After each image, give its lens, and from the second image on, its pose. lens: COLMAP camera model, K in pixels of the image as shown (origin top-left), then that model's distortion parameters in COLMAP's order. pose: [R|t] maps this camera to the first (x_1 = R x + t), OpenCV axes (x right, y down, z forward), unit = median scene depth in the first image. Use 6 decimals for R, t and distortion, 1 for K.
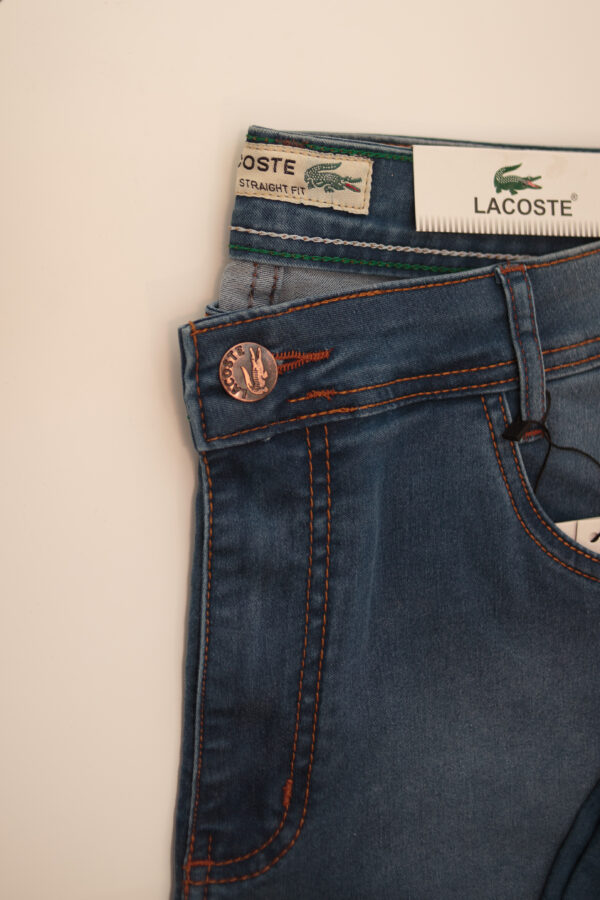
lens RADIAL K [[1027.4, 0, 300.0], [0, 1027.4, 450.0], [0, 0, 1]] dist [-0.013984, 0.001339]
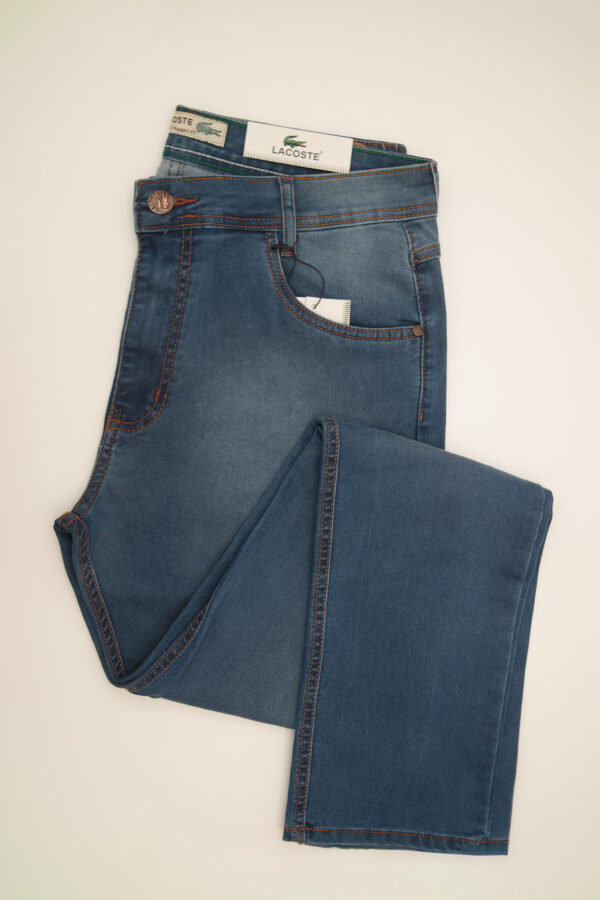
lens RADIAL K [[1027.4, 0, 300.0], [0, 1027.4, 450.0], [0, 0, 1]] dist [-0.013984, 0.001339]
pose [[0.986460, 0.129368, -0.100798, 0.563705], [-0.137076, 0.987816, -0.073688, 0.602497], [0.090037, 0.086507, 0.992174, -1.249463]]
